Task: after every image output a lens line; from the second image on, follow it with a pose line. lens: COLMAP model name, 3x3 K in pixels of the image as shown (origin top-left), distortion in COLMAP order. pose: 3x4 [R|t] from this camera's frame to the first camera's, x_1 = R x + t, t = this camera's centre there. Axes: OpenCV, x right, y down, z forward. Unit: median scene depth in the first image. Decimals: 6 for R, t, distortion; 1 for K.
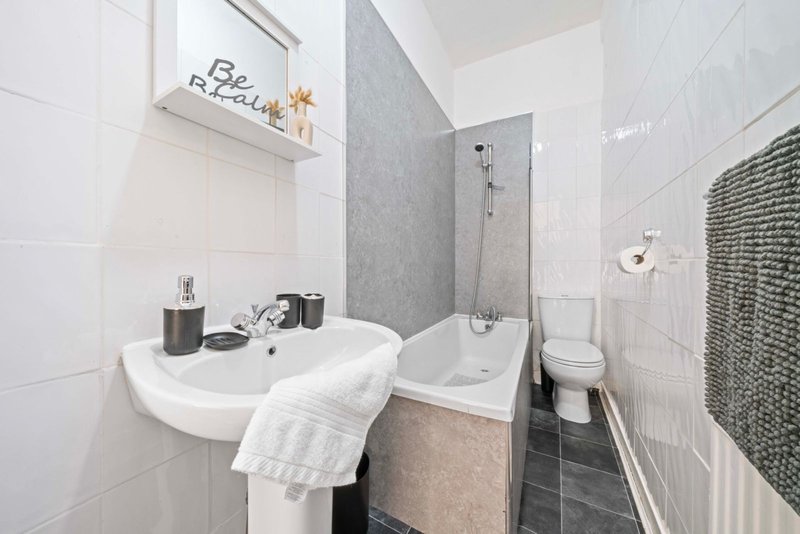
lens RADIAL K [[274.6, 0, 399.5], [0, 274.6, 264.9], [0, 0, 1]] dist [-0.007617, 0.000237]
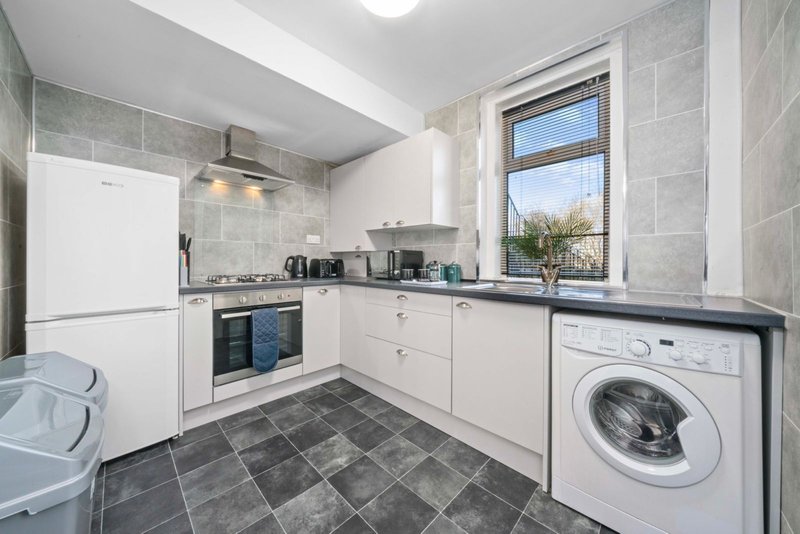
lens RADIAL K [[274.6, 0, 403.1], [0, 274.6, 264.8], [0, 0, 1]] dist [-0.007617, 0.000237]
pose [[0.256490, -0.006066, 0.966528, -0.105946], [-0.002058, 0.999975, 0.006822, -0.001817], [-0.966545, -0.003739, 0.256471, 0.057183]]
